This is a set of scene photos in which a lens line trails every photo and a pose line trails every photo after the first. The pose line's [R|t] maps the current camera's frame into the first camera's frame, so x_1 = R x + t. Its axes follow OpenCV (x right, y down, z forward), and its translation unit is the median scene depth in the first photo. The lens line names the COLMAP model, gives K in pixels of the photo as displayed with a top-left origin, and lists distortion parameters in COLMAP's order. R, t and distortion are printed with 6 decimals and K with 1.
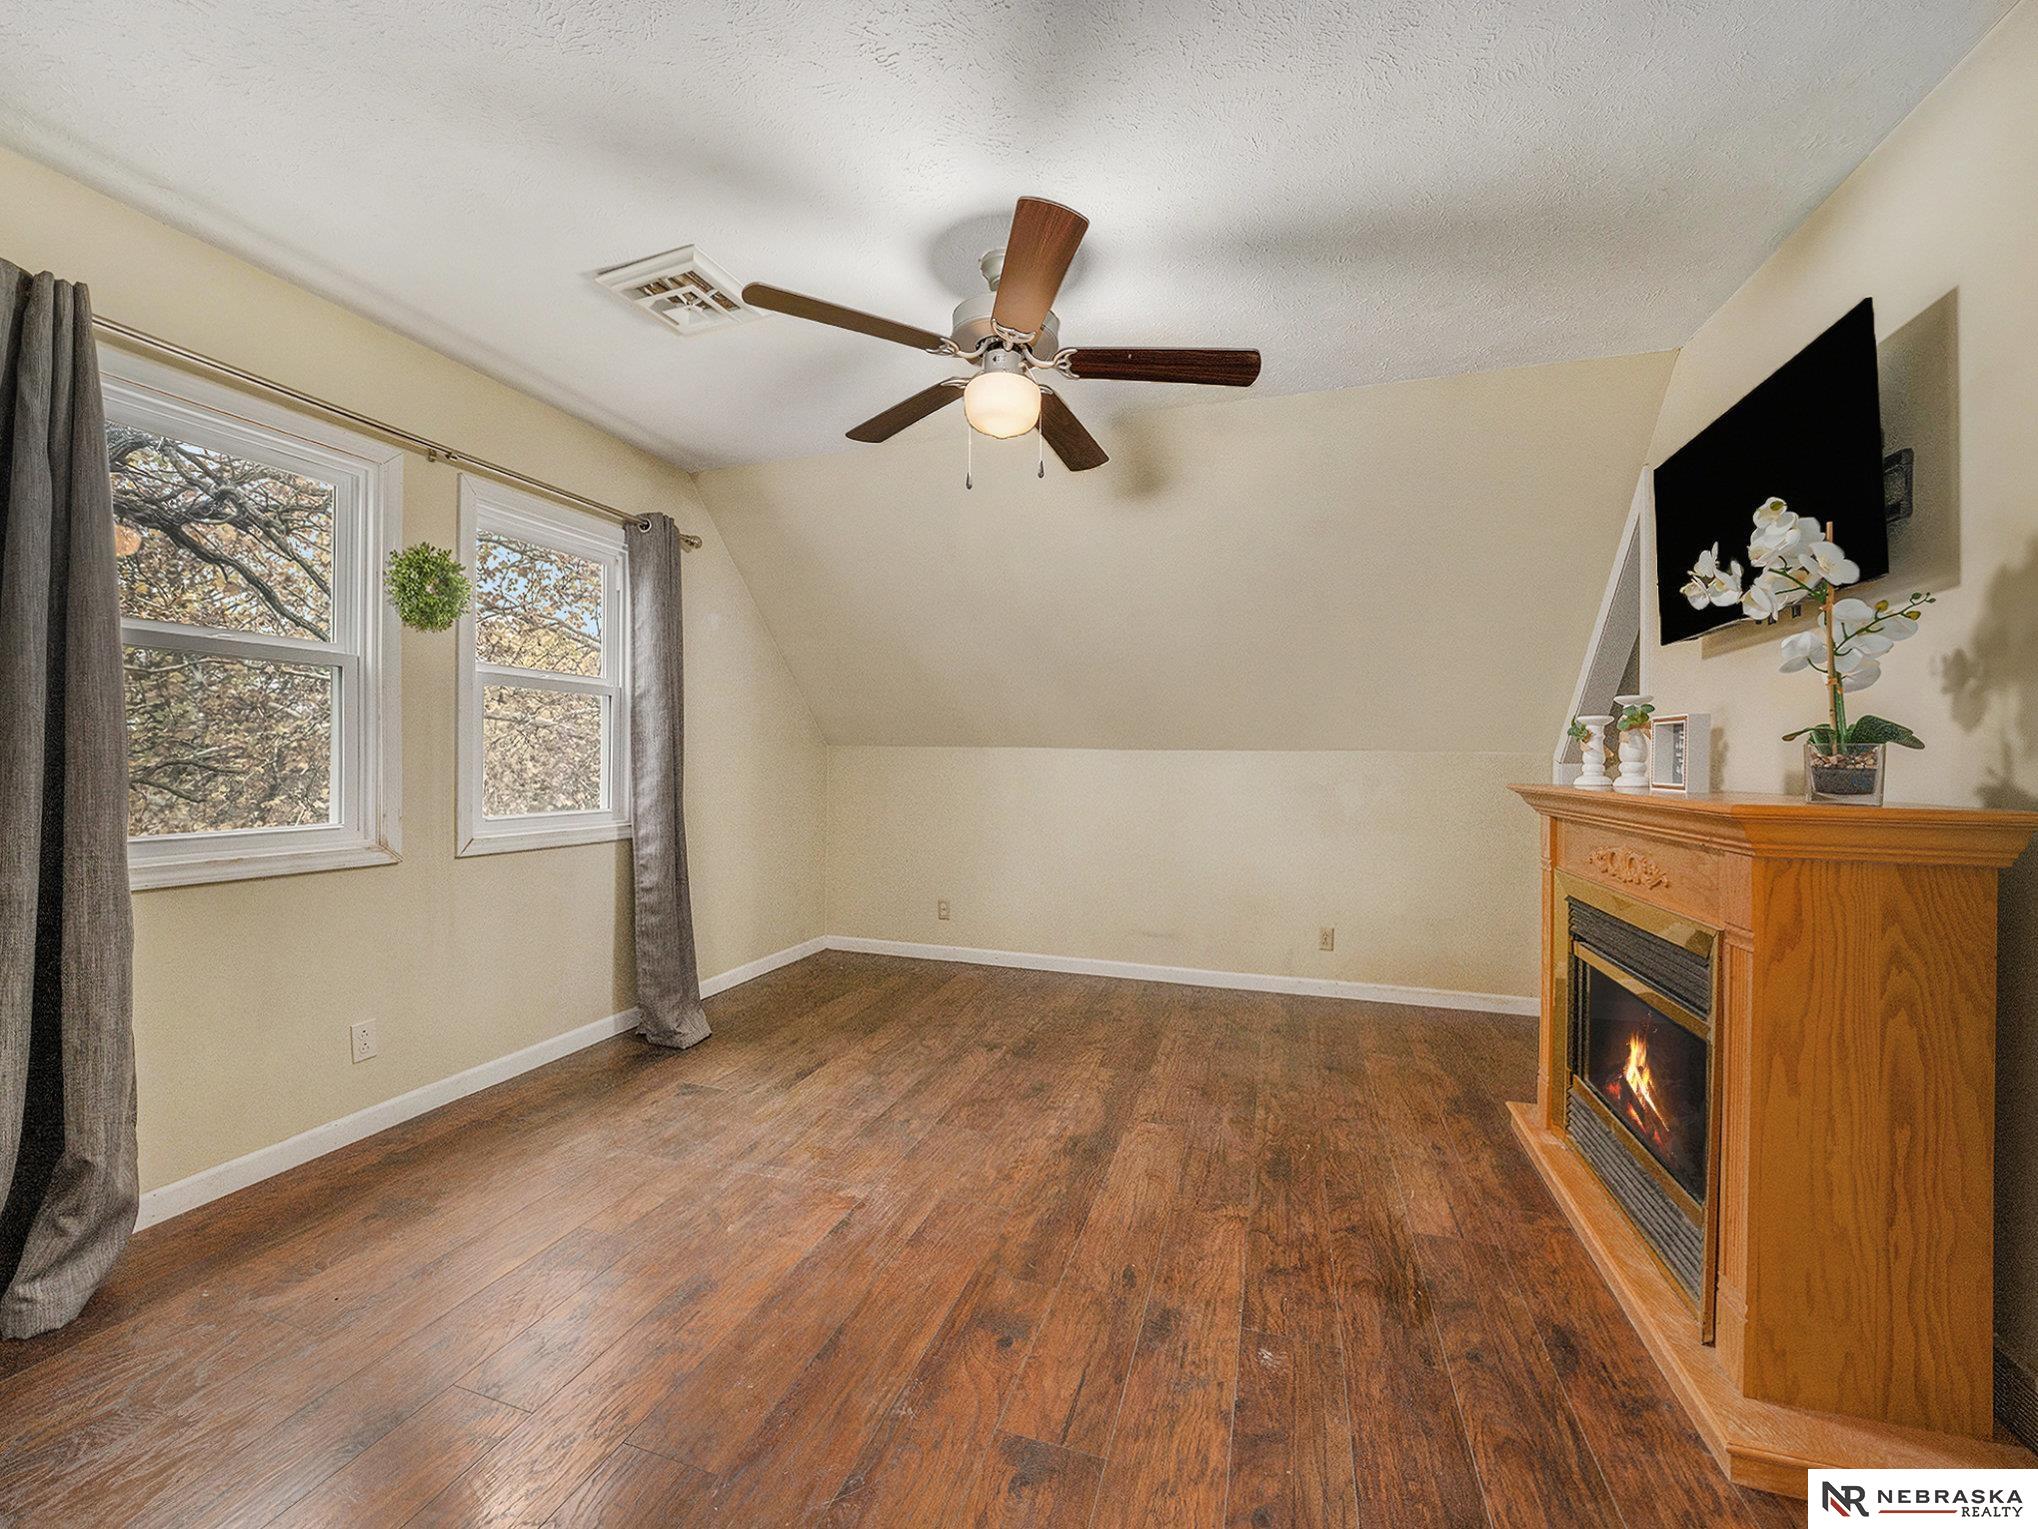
lens RADIAL K [[810.2, 0, 1033.6], [0, 810.2, 758.5], [0, 0, 1]] dist [-0.003779, -0.000119]
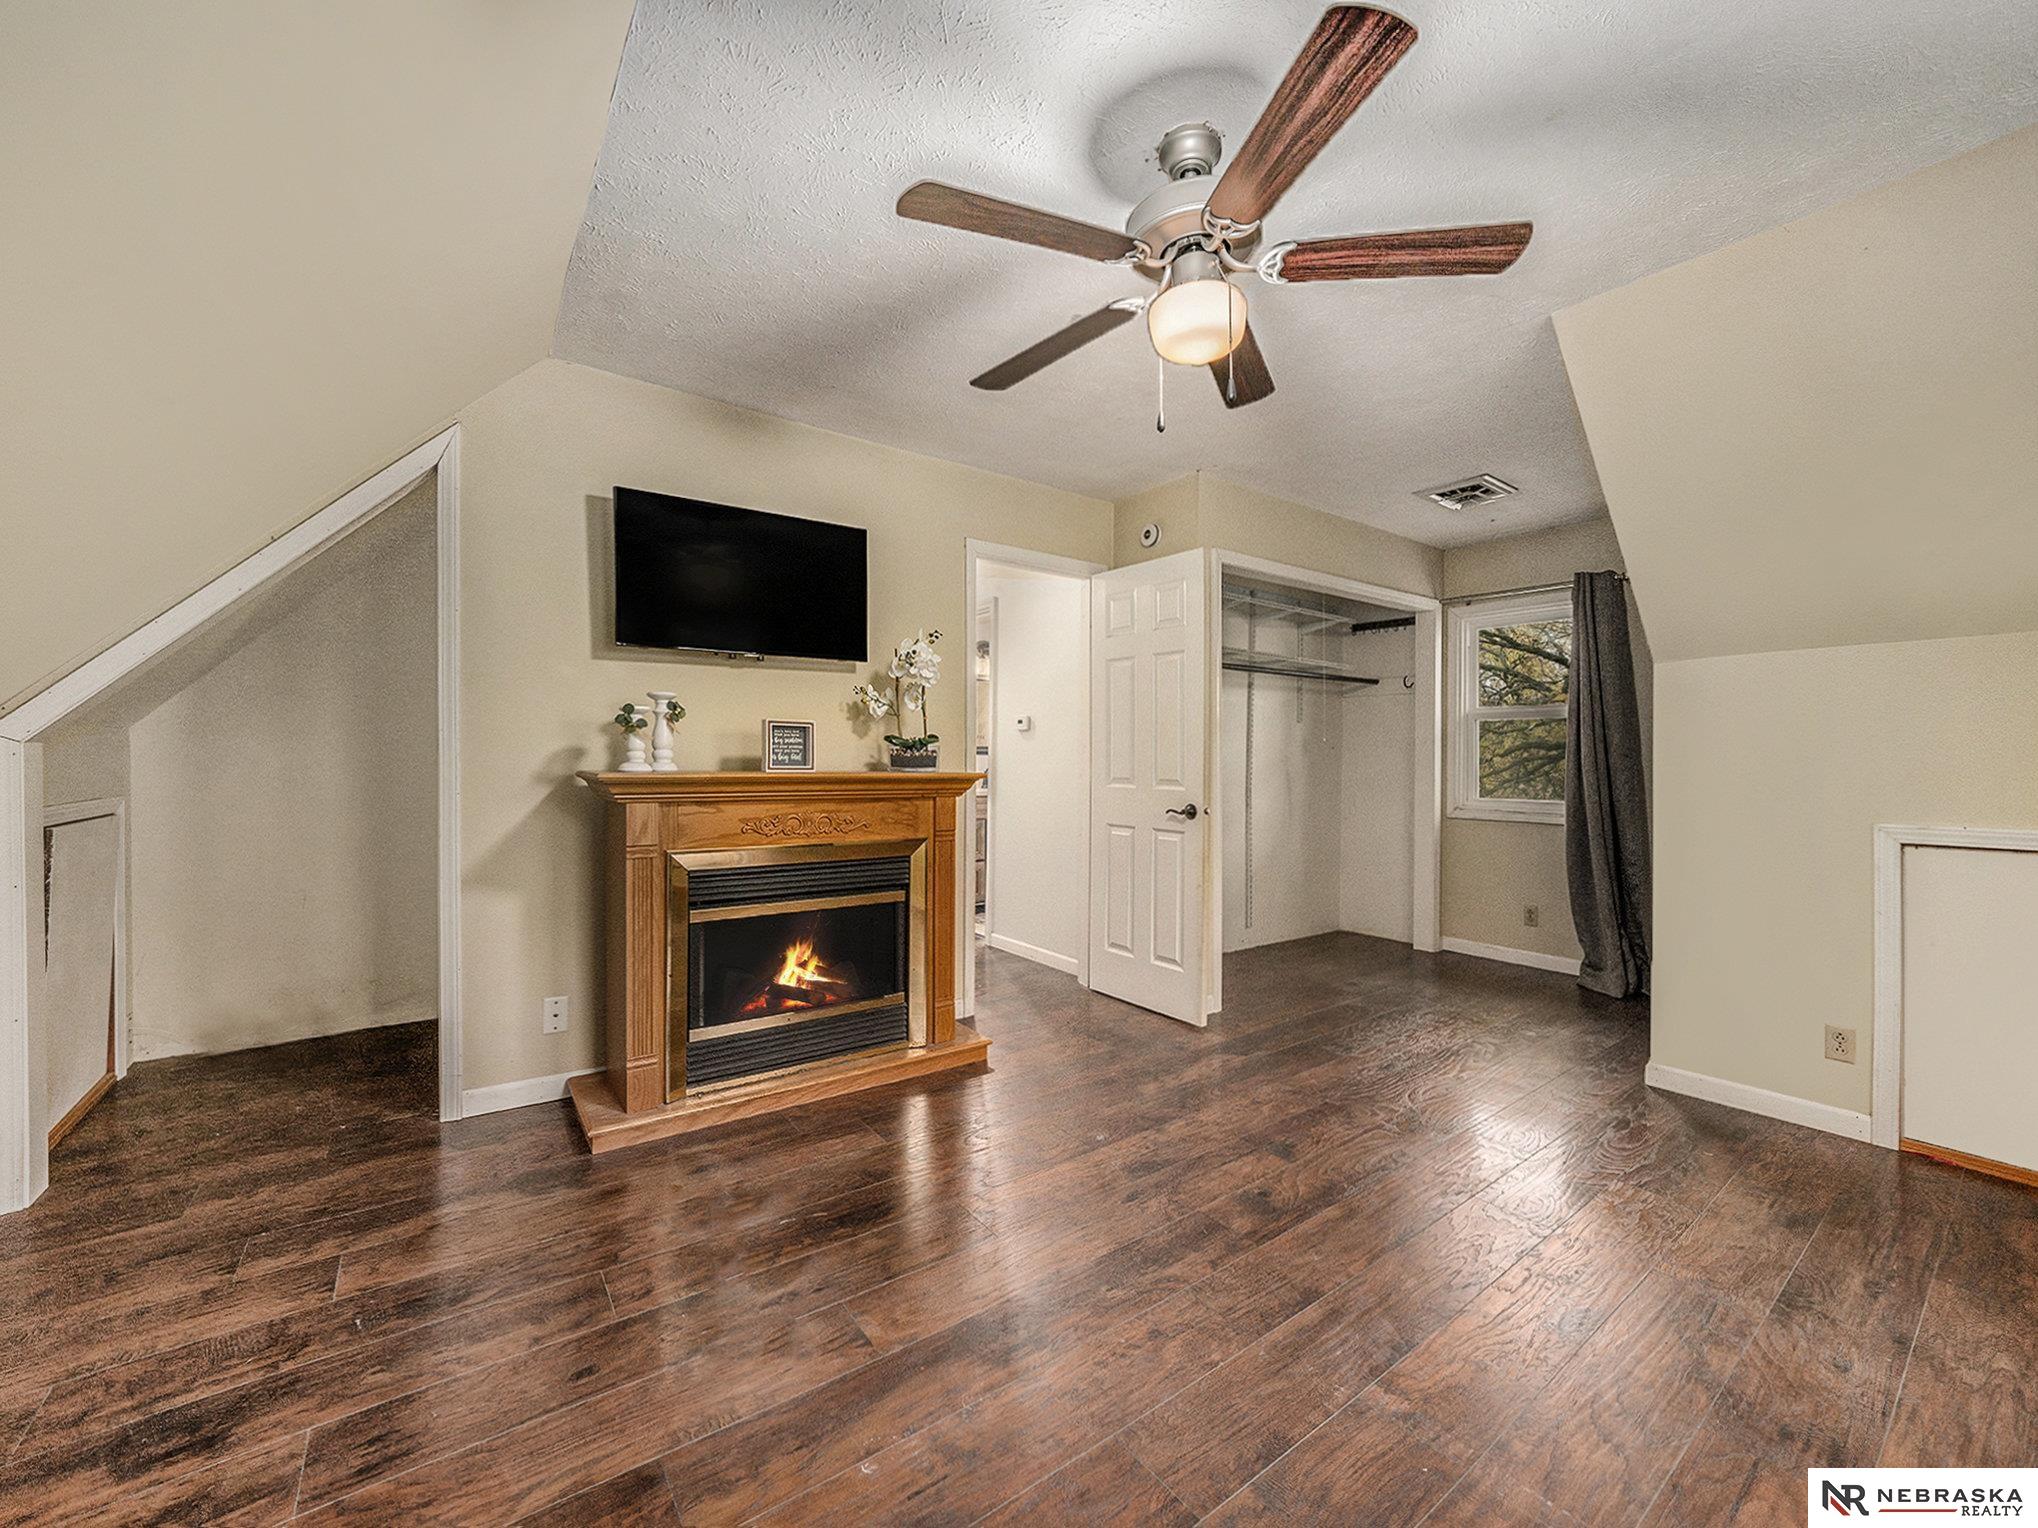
lens RADIAL K [[810.2, 0, 1033.6], [0, 810.2, 758.0], [0, 0, 1]] dist [-0.003779, -0.000119]
pose [[-0.811086, -0.009337, 0.584853, -0.409267], [-0.017243, 0.999820, -0.007950, 0.020999], [-0.584673, -0.016533, -0.811101, 1.892137]]
